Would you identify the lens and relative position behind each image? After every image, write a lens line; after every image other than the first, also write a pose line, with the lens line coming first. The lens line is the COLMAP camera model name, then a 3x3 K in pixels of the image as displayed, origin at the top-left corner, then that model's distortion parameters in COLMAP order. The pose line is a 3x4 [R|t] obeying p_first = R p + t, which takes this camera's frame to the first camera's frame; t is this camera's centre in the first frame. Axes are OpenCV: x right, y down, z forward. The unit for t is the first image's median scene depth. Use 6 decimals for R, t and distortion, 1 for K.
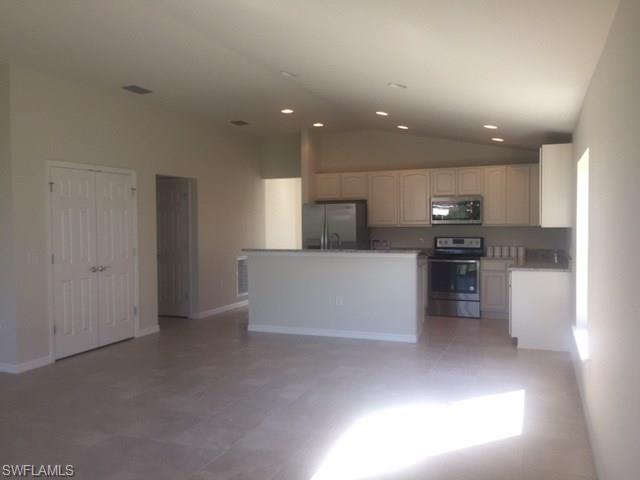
lens RADIAL K [[554.8, 0, 316.8], [0, 554.8, 236.6], [0, 0, 1]] dist [0.076158, -0.062797]
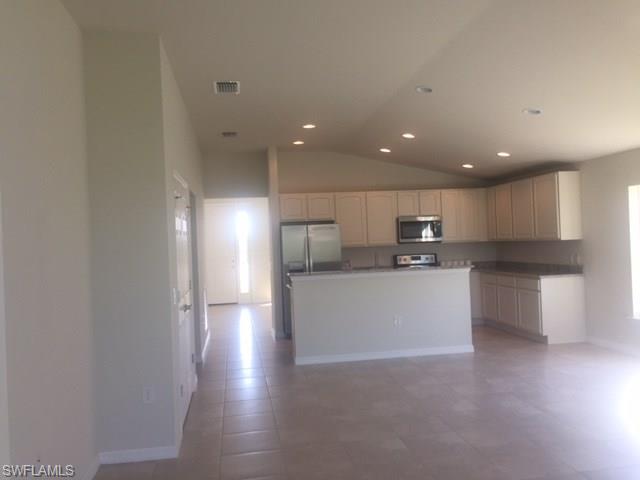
lens RADIAL K [[554.8, 0, 319.6], [0, 554.8, 240.8], [0, 0, 1]] dist [0.076158, -0.062797]
pose [[0.854581, -0.025282, 0.518702, -0.415728], [0.045868, 0.998585, -0.026897, -0.004226], [-0.517288, 0.046777, 0.854532, 0.154772]]
